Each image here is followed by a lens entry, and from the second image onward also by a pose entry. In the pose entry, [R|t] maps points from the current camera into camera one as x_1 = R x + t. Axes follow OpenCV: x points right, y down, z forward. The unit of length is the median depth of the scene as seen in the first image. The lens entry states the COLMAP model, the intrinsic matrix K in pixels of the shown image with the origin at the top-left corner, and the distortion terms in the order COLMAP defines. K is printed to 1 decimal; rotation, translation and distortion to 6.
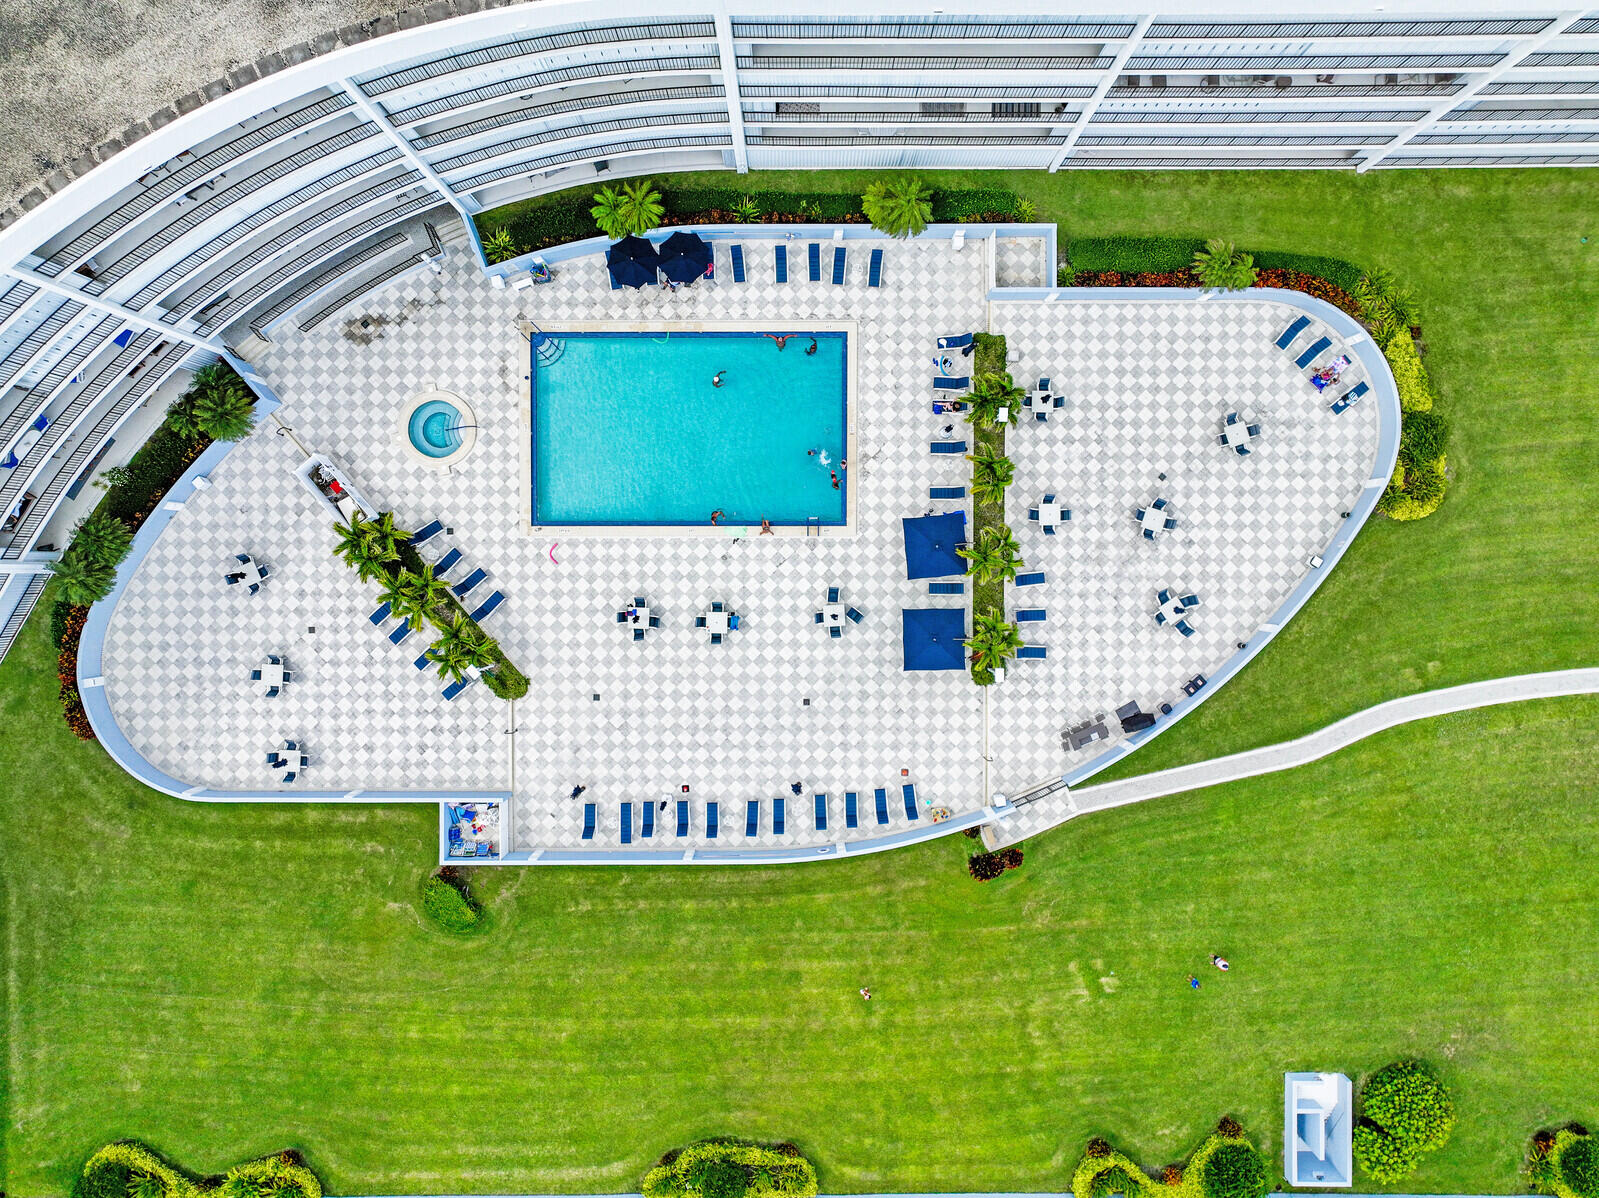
lens RADIAL K [[1109.5, 0, 799.5], [0, 1109.5, 599.0], [0, 0, 1]] dist [-0.011221, 0.032721]
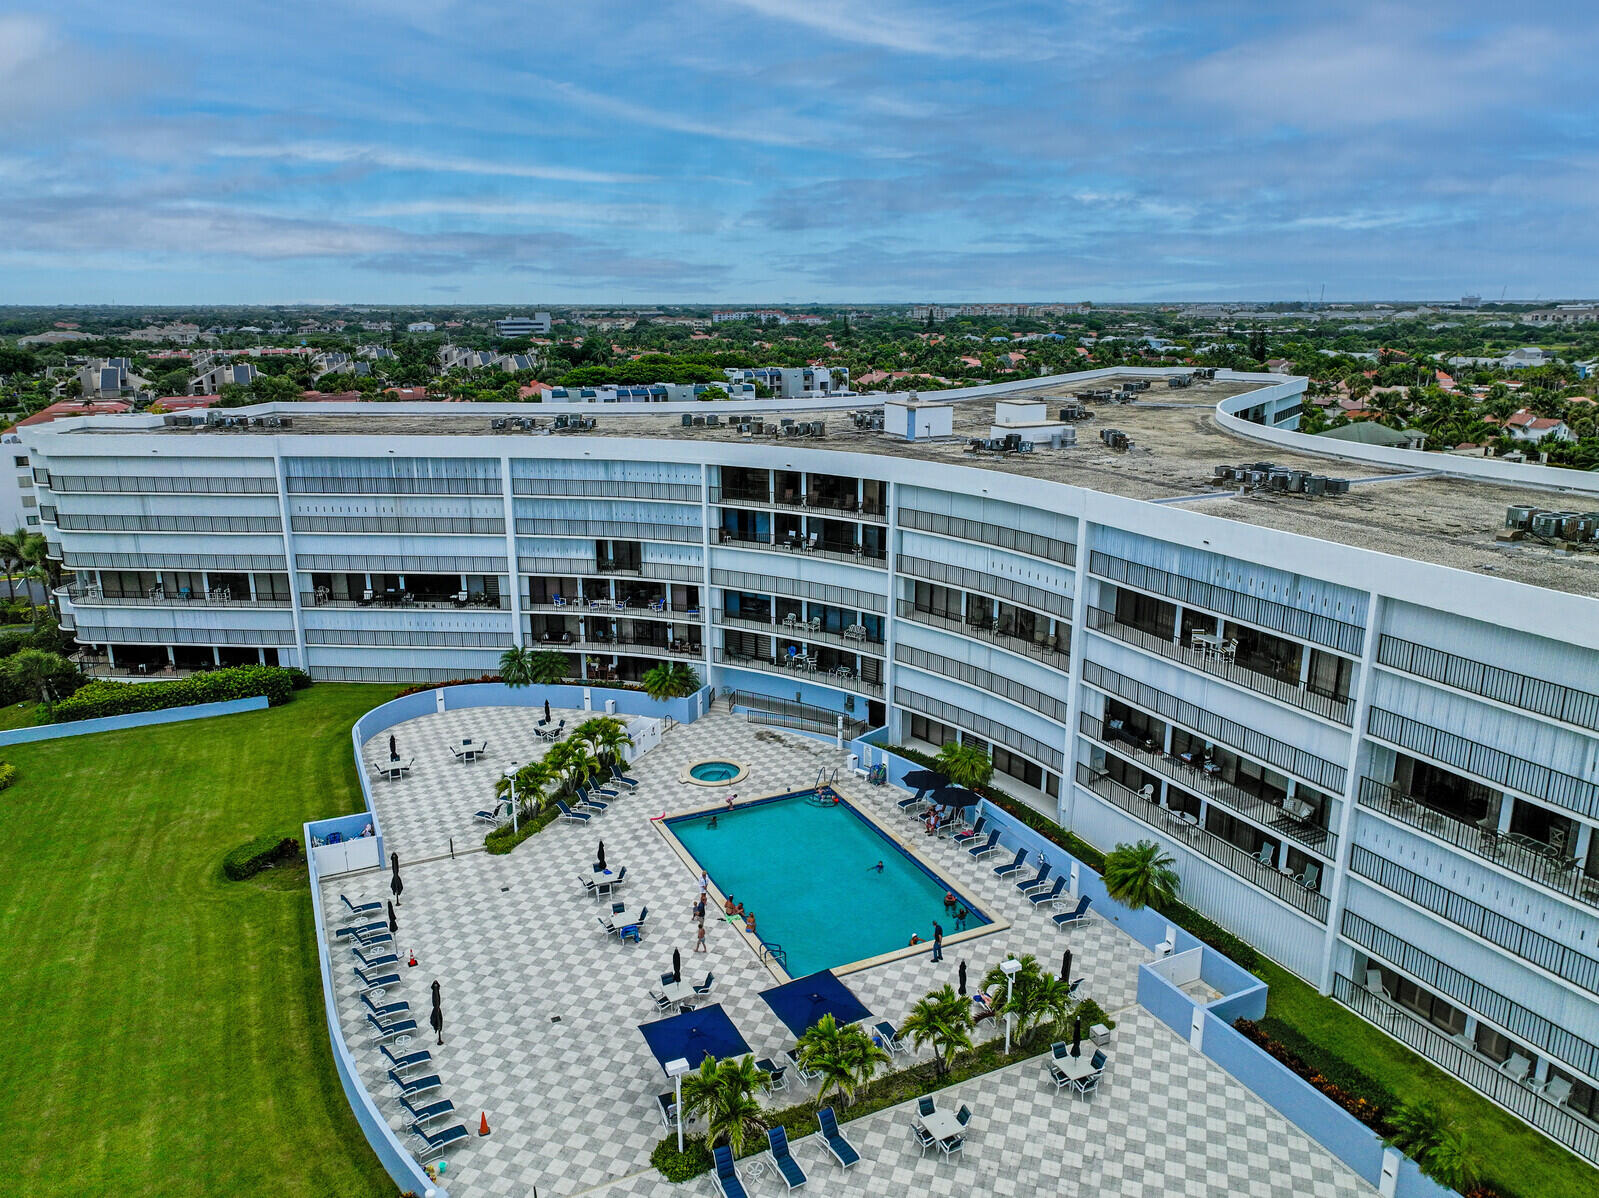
lens RADIAL K [[1109.5, 0, 799.5], [0, 1109.5, 599.0], [0, 0, 1]] dist [-0.011221, 0.032721]
pose [[0.435378, 0.224958, -0.871688, 0.670920], [-0.899924, 0.082793, -0.428115, 0.244977], [-0.024138, 0.970845, 0.238491, 0.548797]]
